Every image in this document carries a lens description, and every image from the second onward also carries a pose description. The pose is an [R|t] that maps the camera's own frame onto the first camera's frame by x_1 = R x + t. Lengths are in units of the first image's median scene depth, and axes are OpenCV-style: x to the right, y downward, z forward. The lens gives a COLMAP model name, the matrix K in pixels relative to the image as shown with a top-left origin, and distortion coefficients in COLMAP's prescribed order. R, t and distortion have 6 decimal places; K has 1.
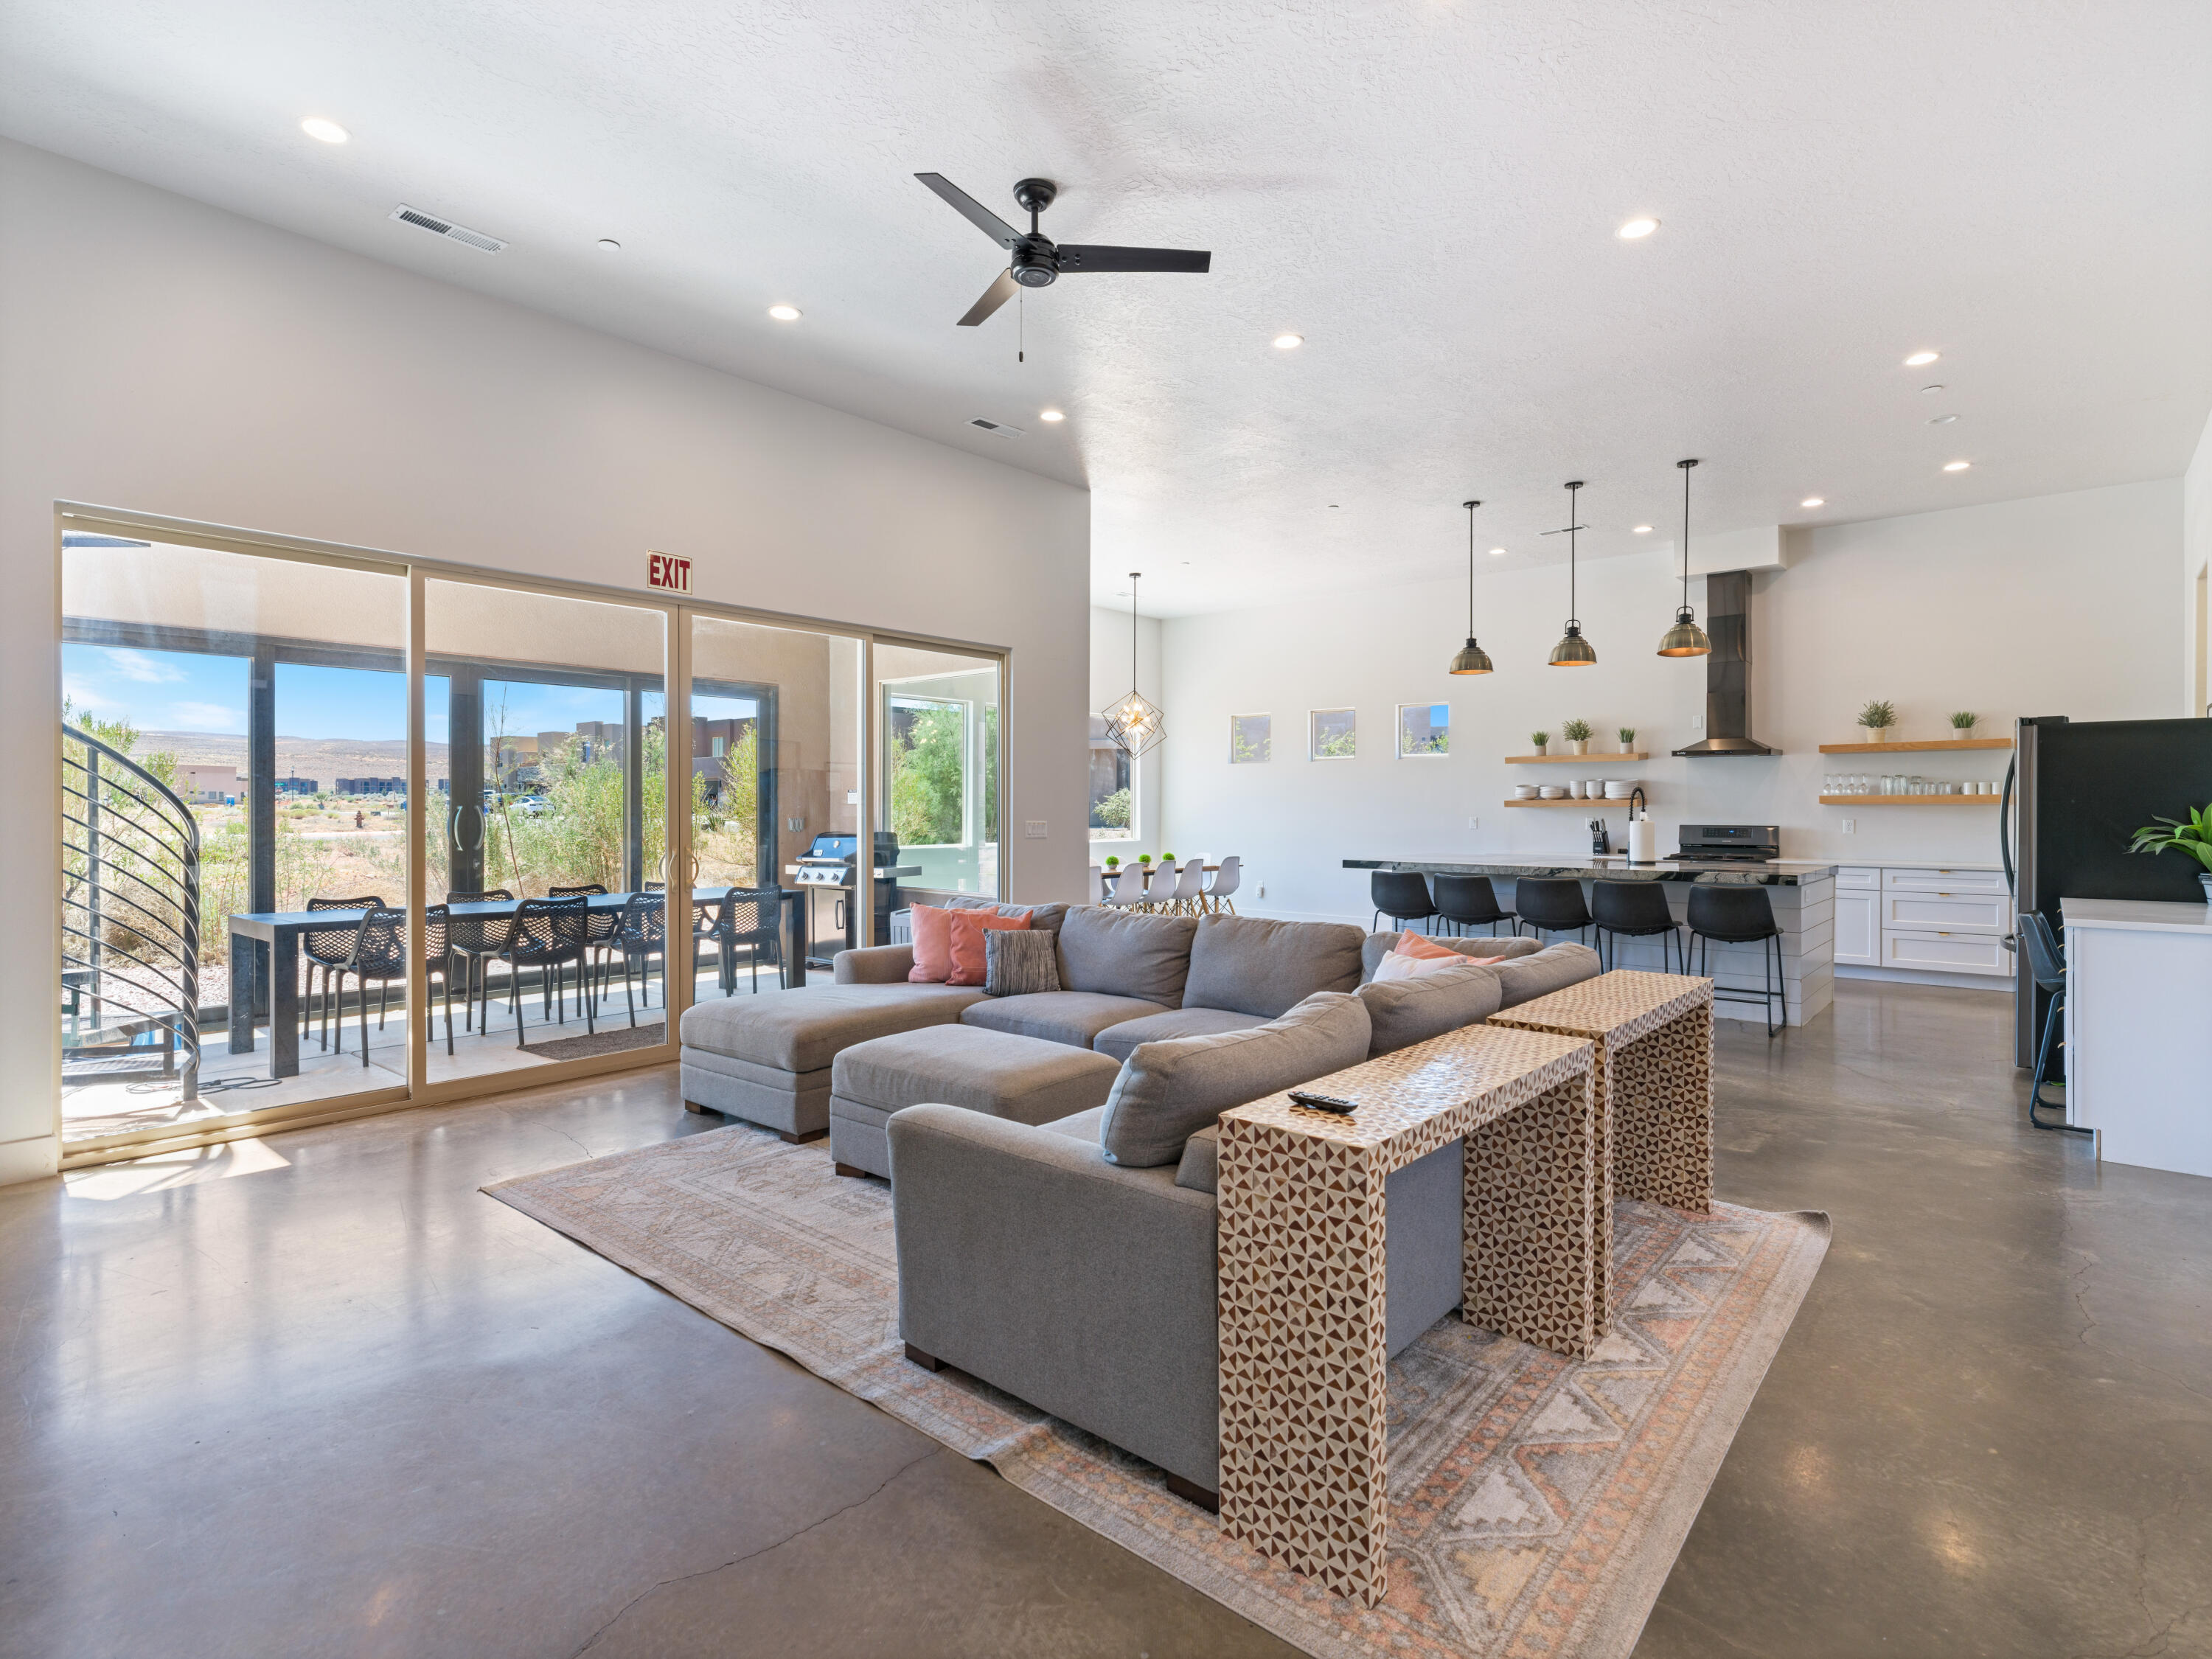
lens RADIAL K [[1088.2, 0, 1109.4], [0, 1088.2, 811.6], [0, 0, 1]] dist [0.001214, 0.000071]
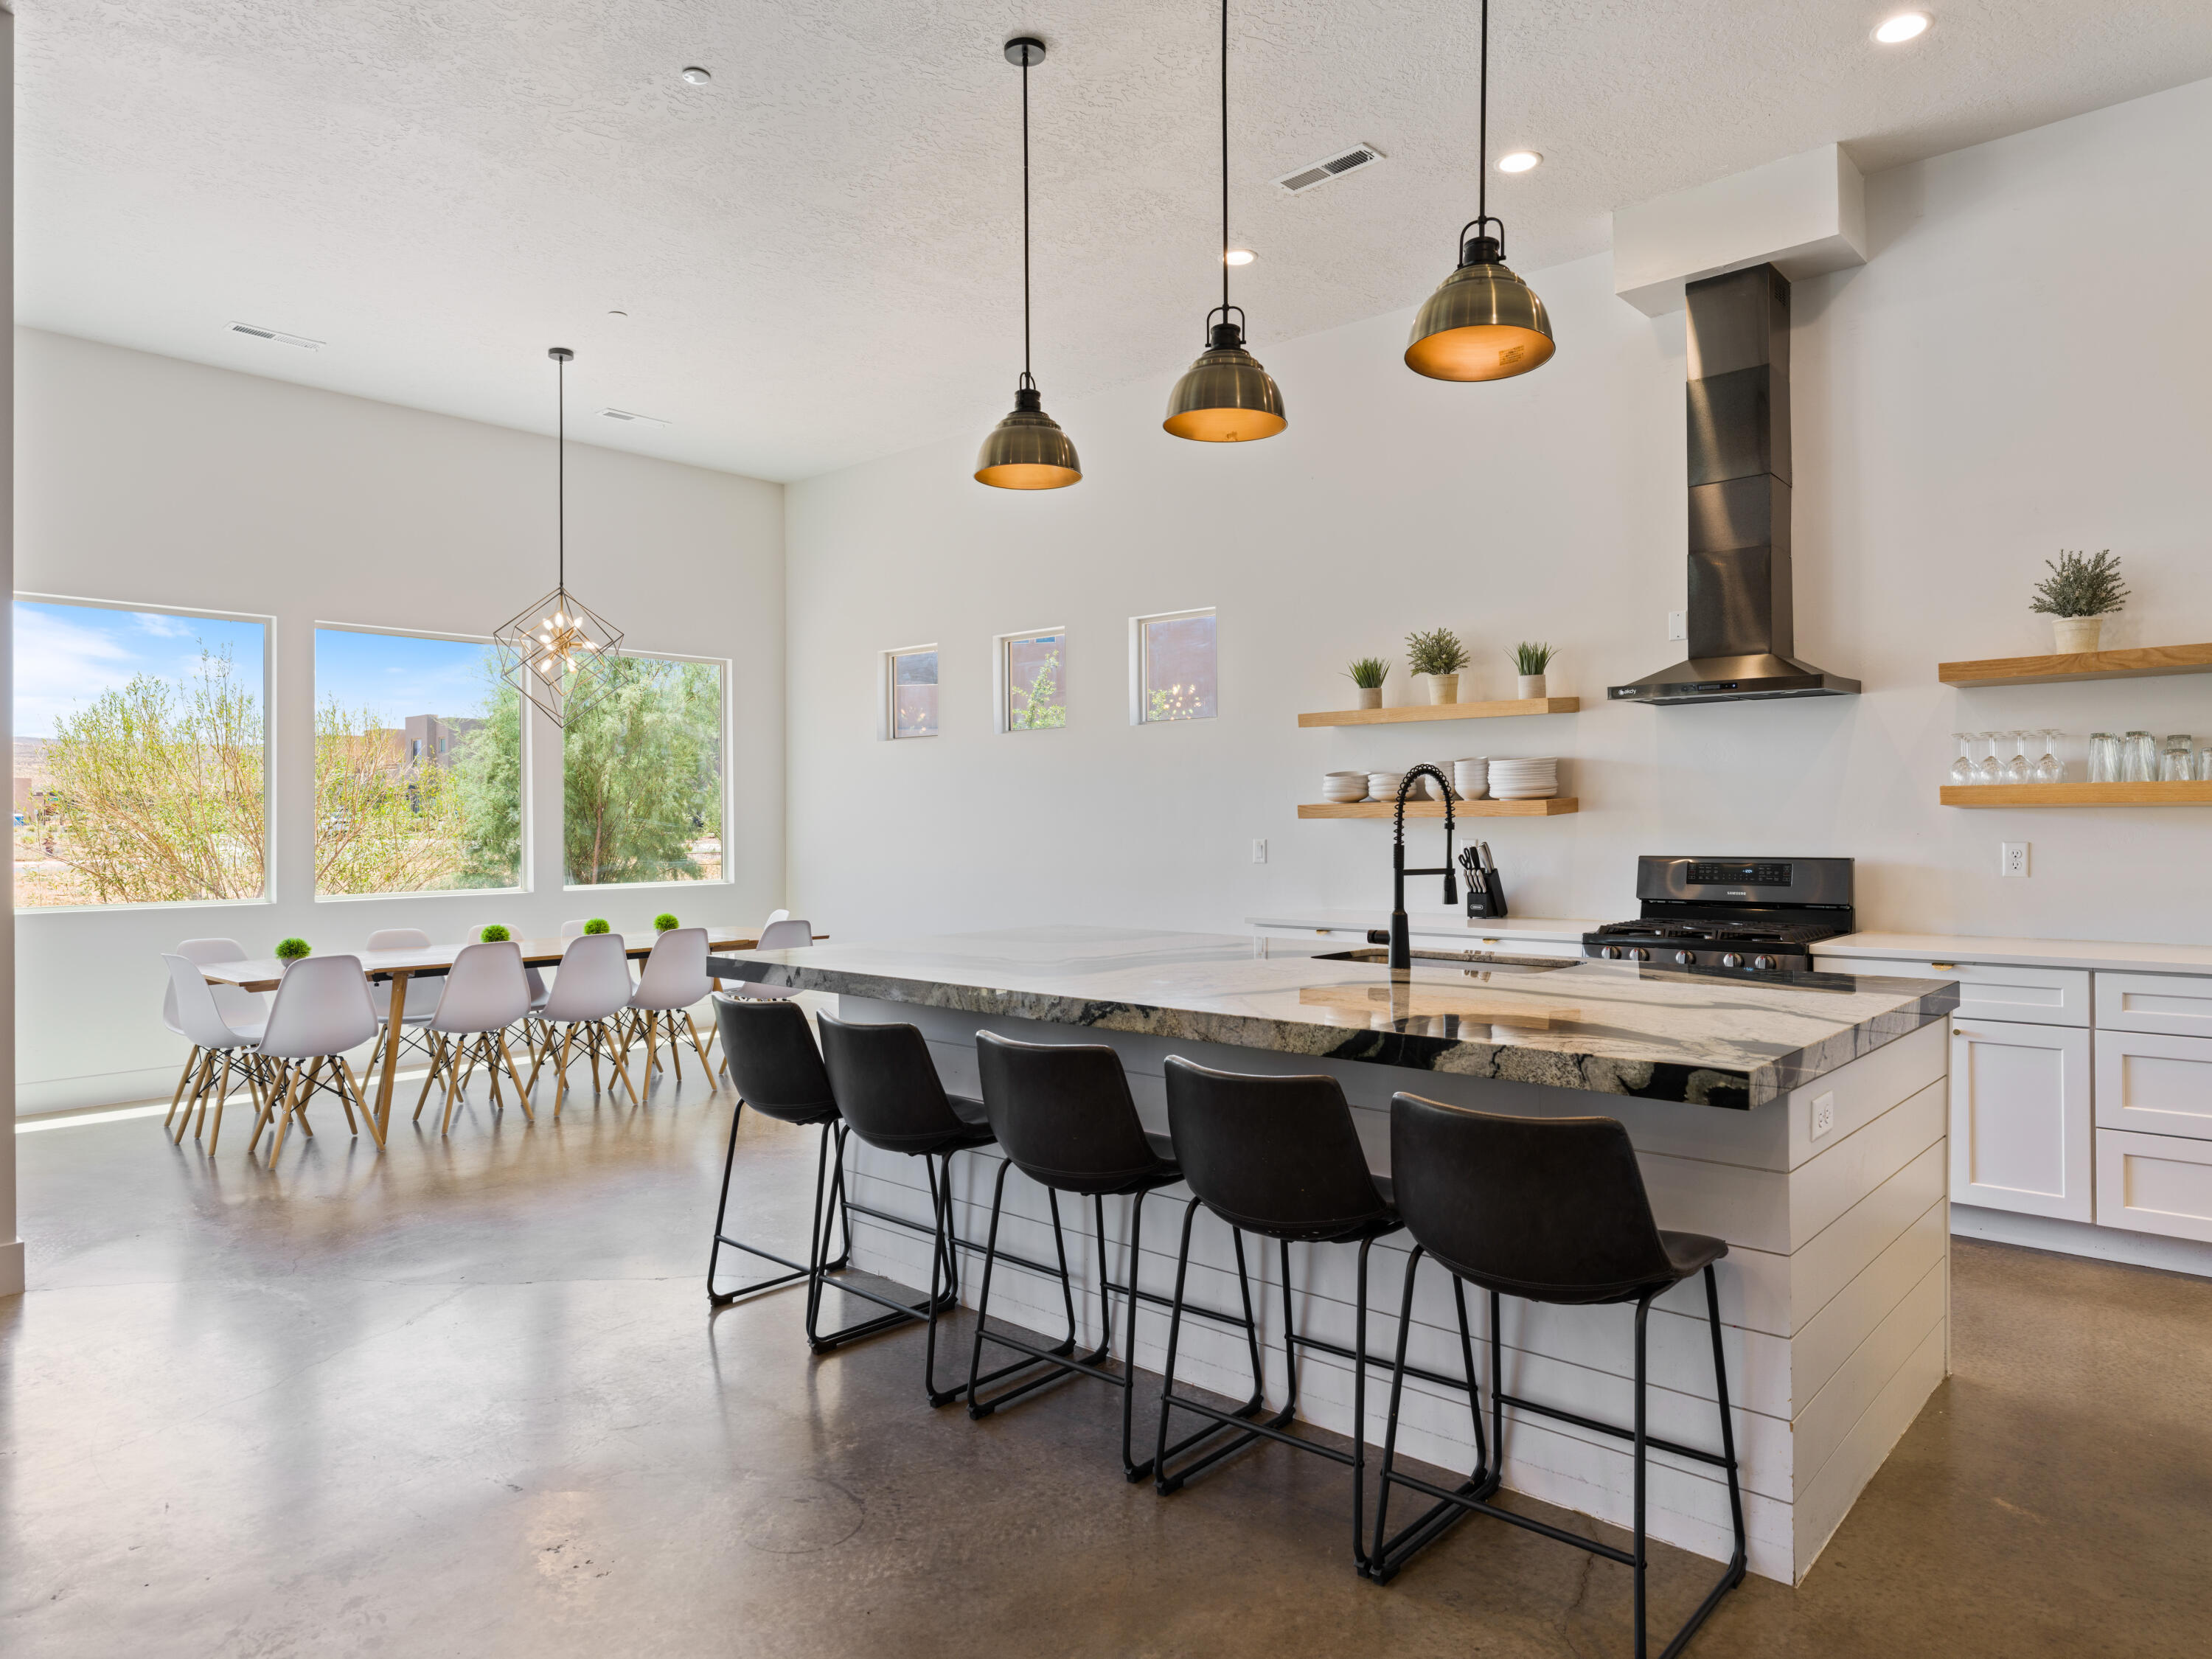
lens RADIAL K [[1367.1, 0, 1105.0], [0, 1367.1, 821.8], [0, 0, 1]] dist [0.000338, -0.001746]
pose [[0.999792, -0.005711, -0.019582, 0.353432], [0.005628, 0.999975, -0.004274, -0.000671], [0.019606, 0.004163, 0.999799, 0.486855]]
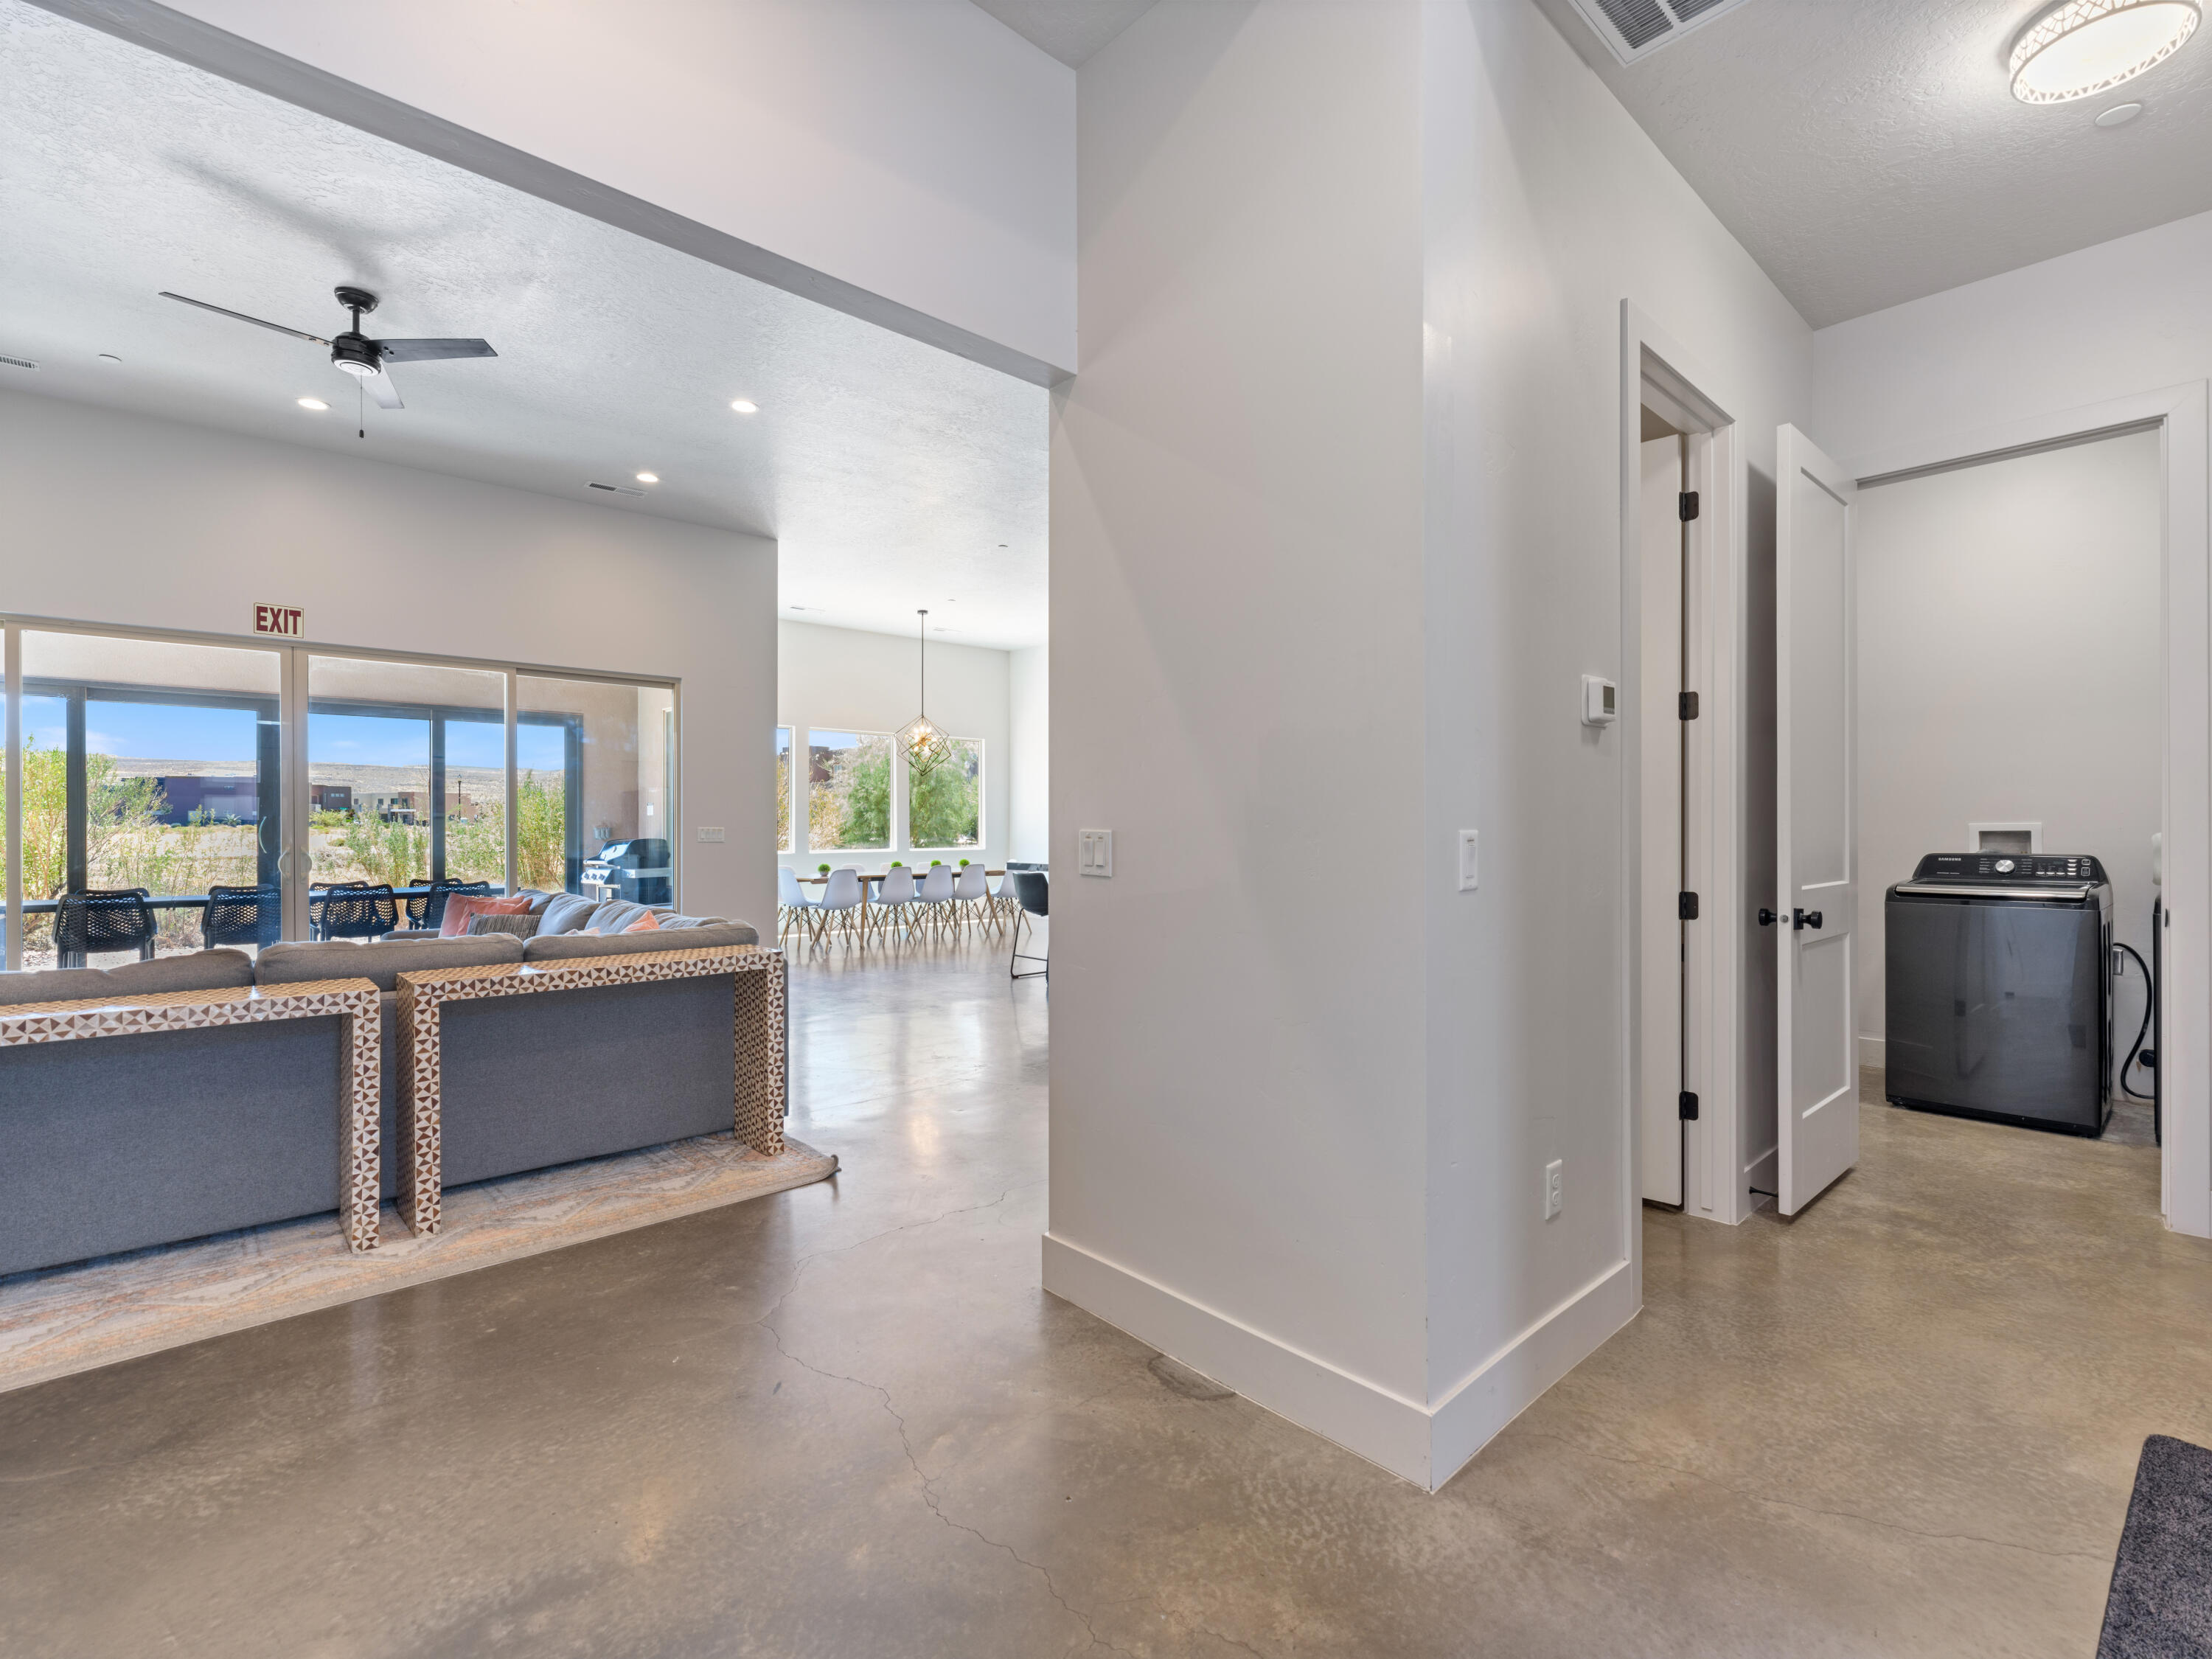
lens RADIAL K [[991.5, 0, 1106.0], [0, 991.5, 829.5], [0, 0, 1]] dist [-0.002098, 0.000015]
pose [[0.993533, -0.001799, -0.113527, 0.413752], [0.001754, 0.999998, -0.000498, 0.011072], [0.113527, 0.000296, 0.993535, 0.001044]]
